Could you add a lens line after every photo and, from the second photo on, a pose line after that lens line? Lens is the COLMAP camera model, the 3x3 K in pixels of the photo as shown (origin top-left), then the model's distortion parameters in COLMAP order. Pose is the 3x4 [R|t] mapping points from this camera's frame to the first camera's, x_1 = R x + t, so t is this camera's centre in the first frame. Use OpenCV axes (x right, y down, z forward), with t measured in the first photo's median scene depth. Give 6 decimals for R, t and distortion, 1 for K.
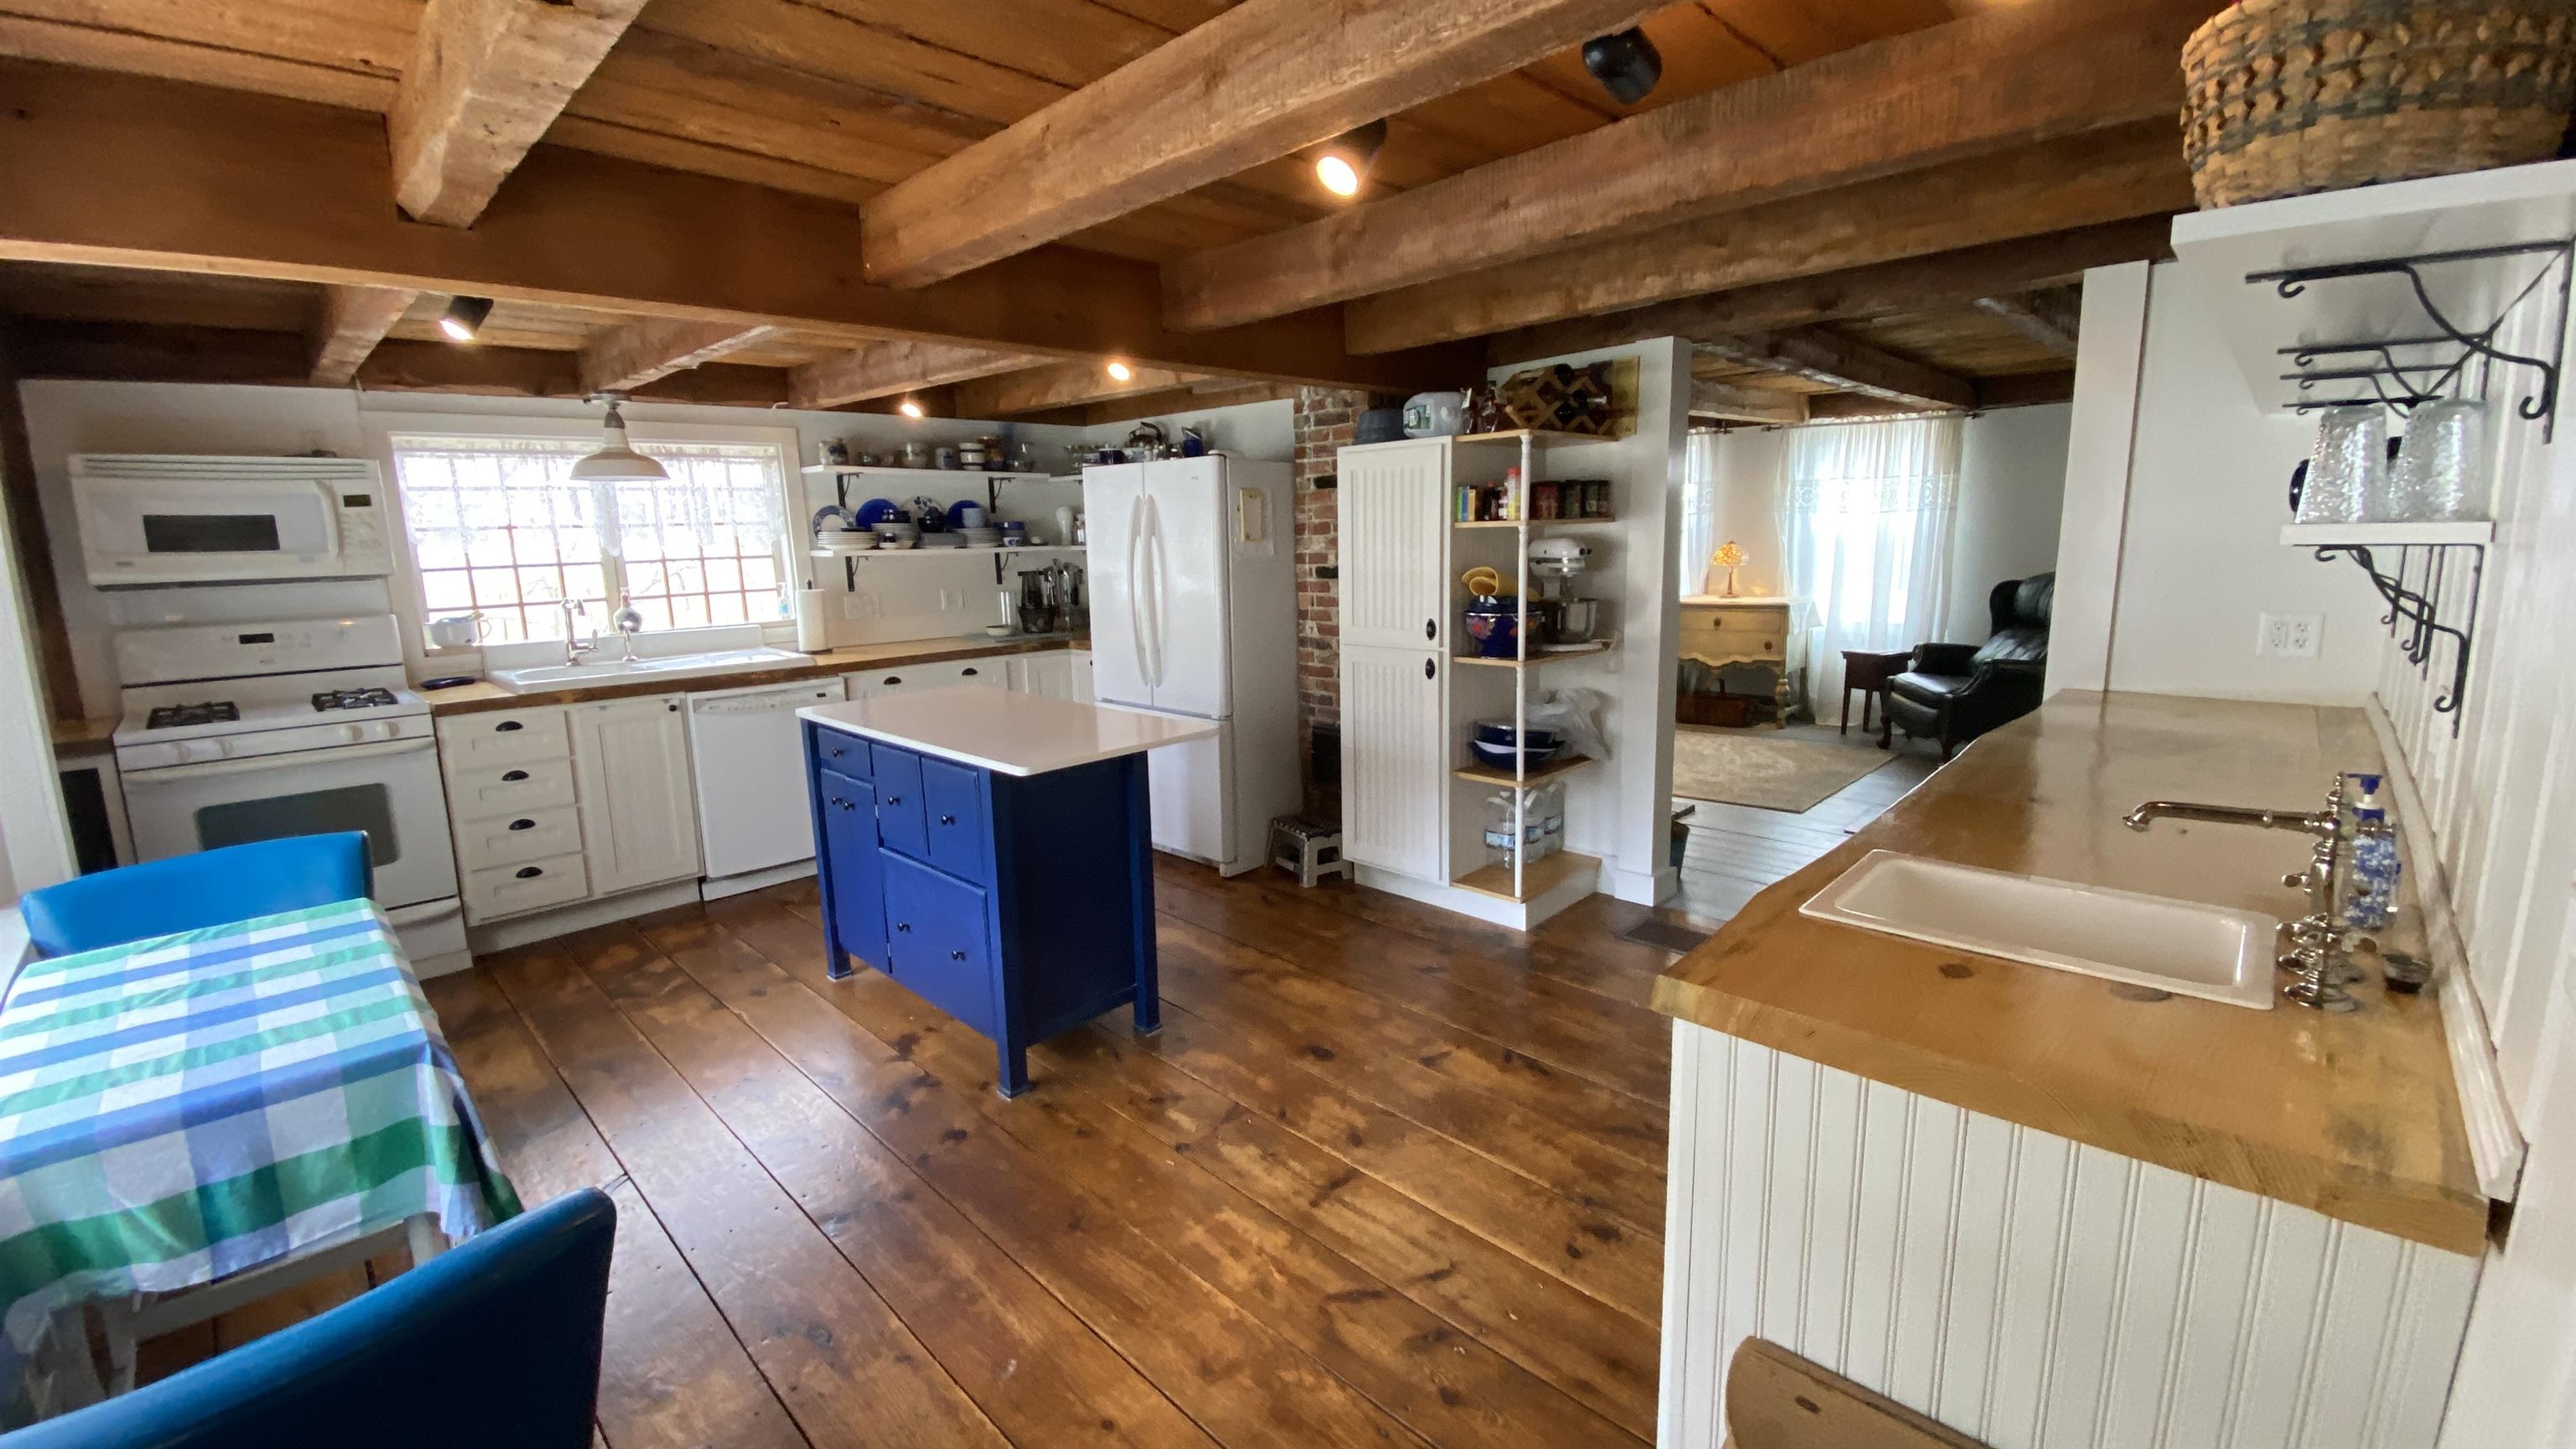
lens RADIAL K [[1048.8, 0, 1296.0], [0, 1048.8, 710.6], [0, 0, 1]] dist [-0.002373, -0.000304]
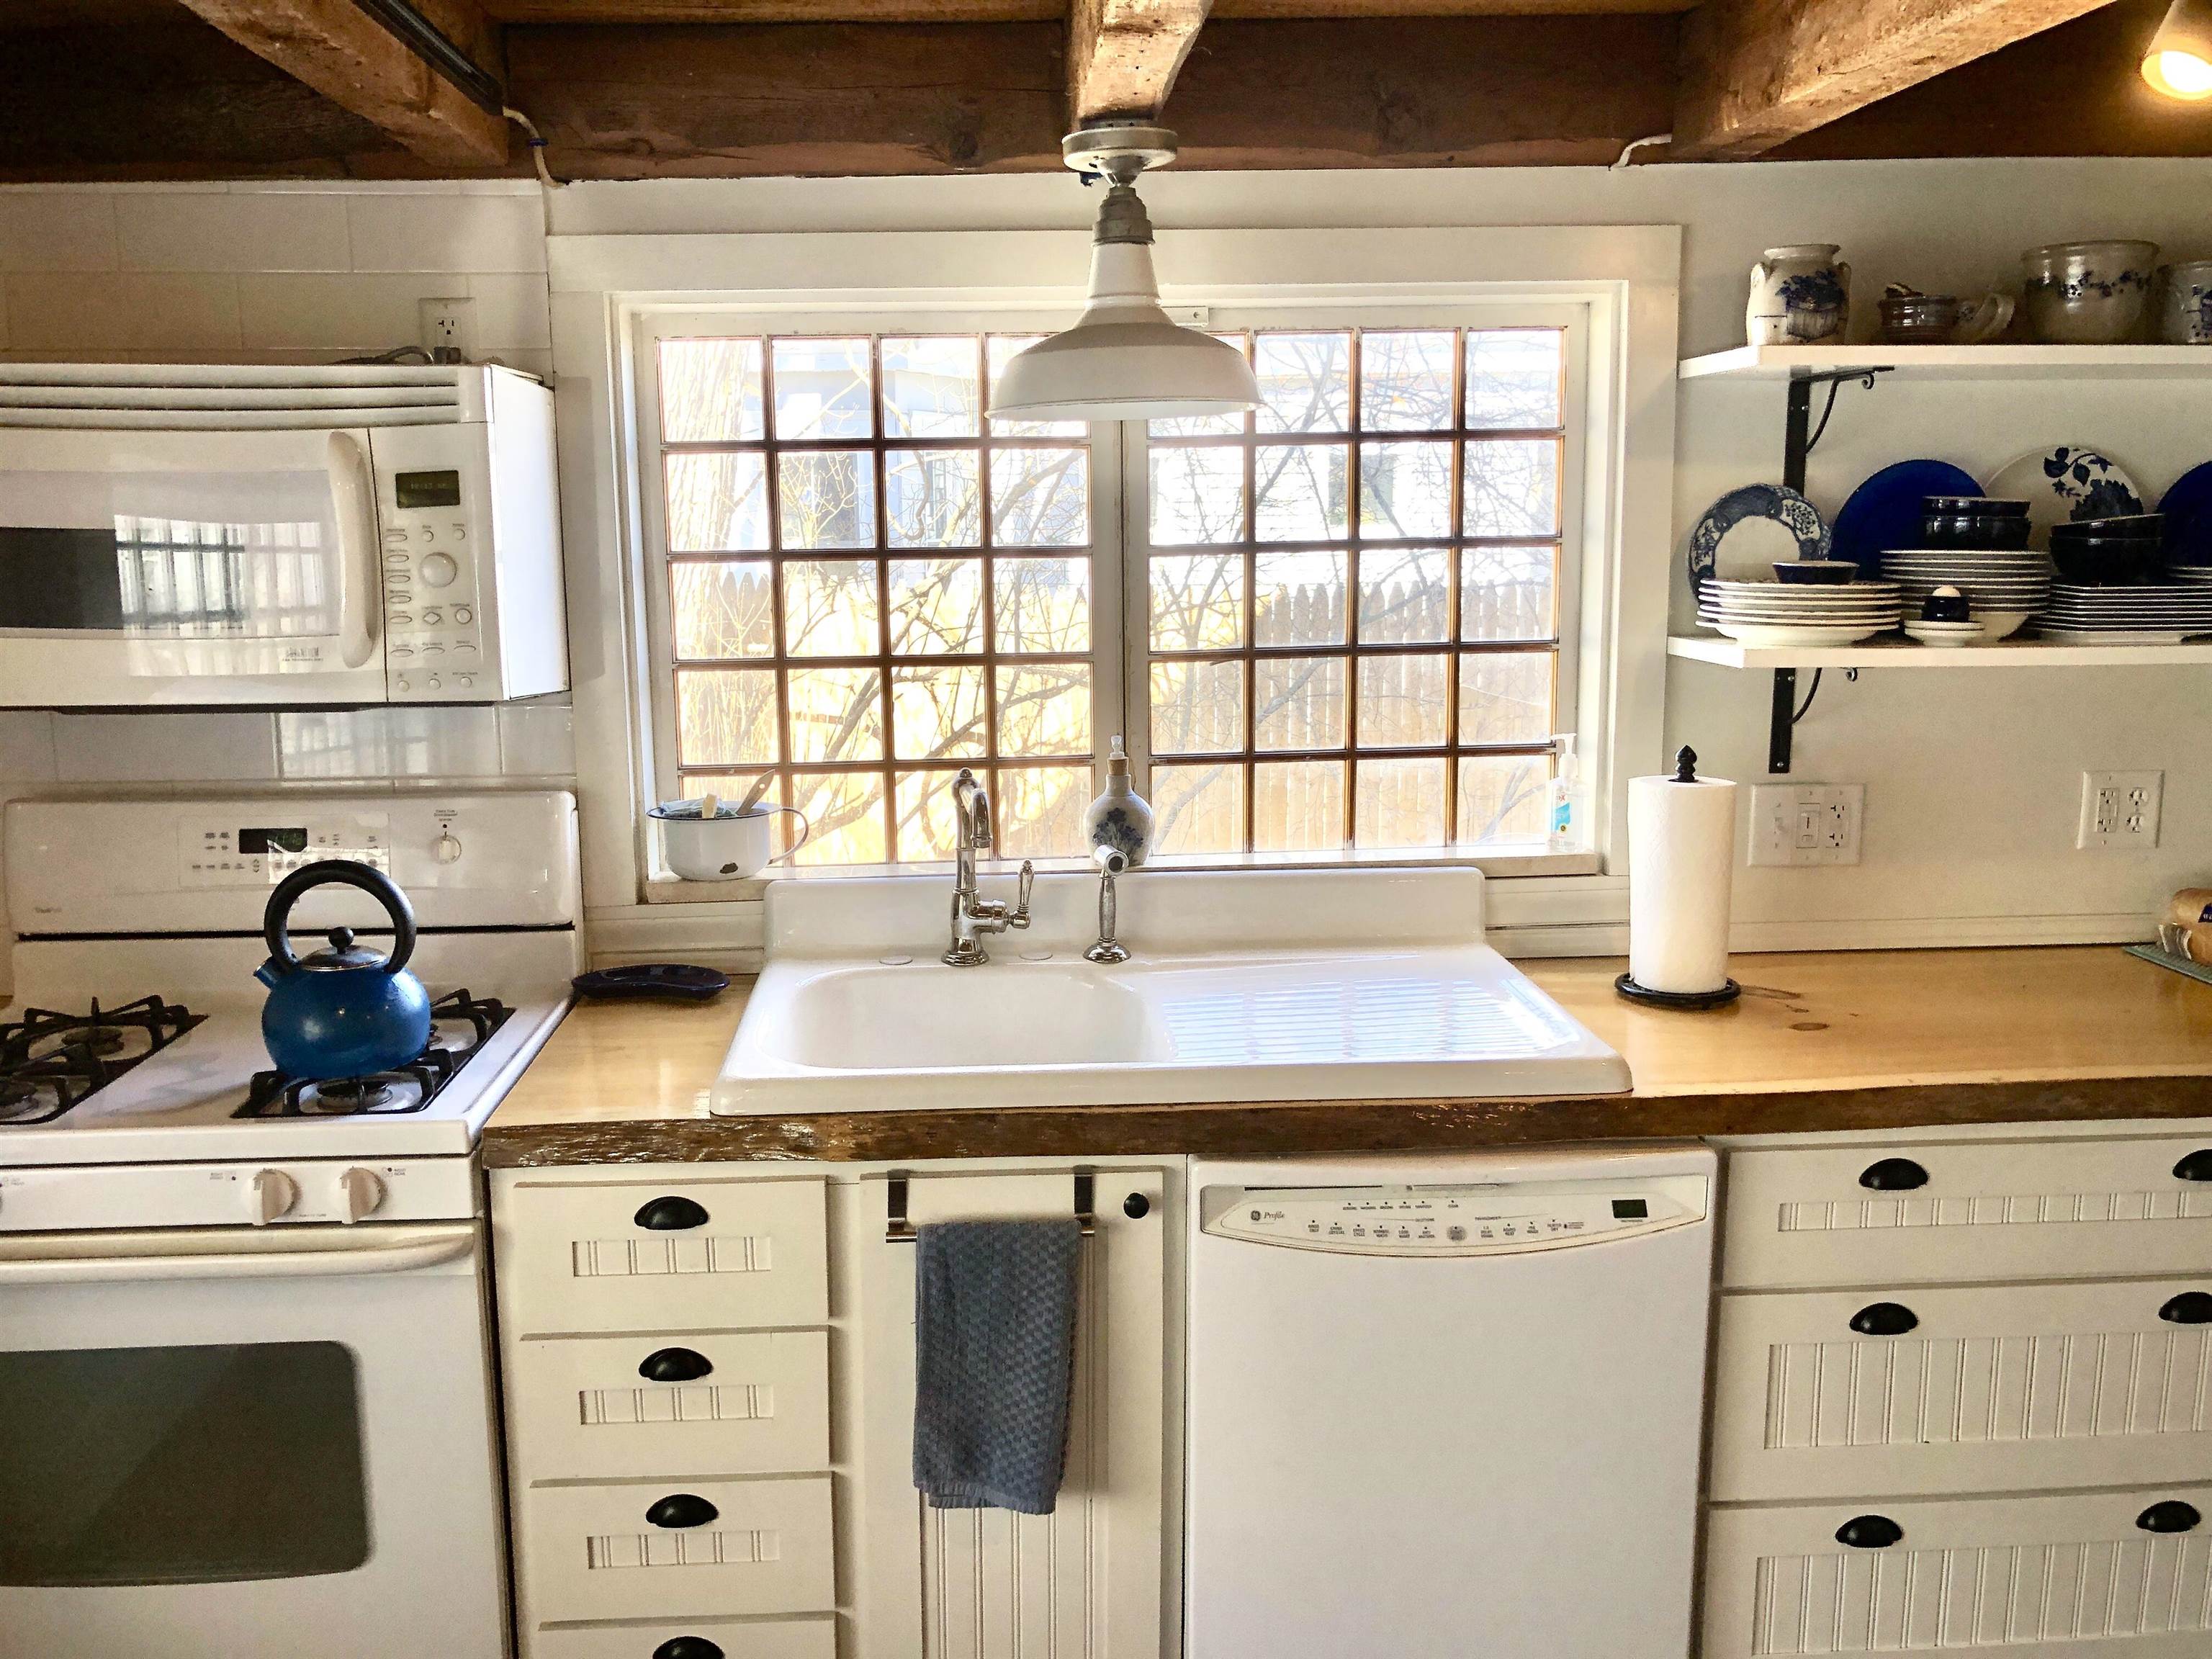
lens RADIAL K [[1862.5, 0, 1109.2], [0, 1862.5, 826.4], [0, 0, 1]] dist [0.019481, 0.007968]
pose [[0.750601, 0.129250, -0.647991, -0.243965], [-0.120912, 0.990990, 0.057607, -0.116408], [0.649598, 0.035110, 0.759467, 0.521523]]
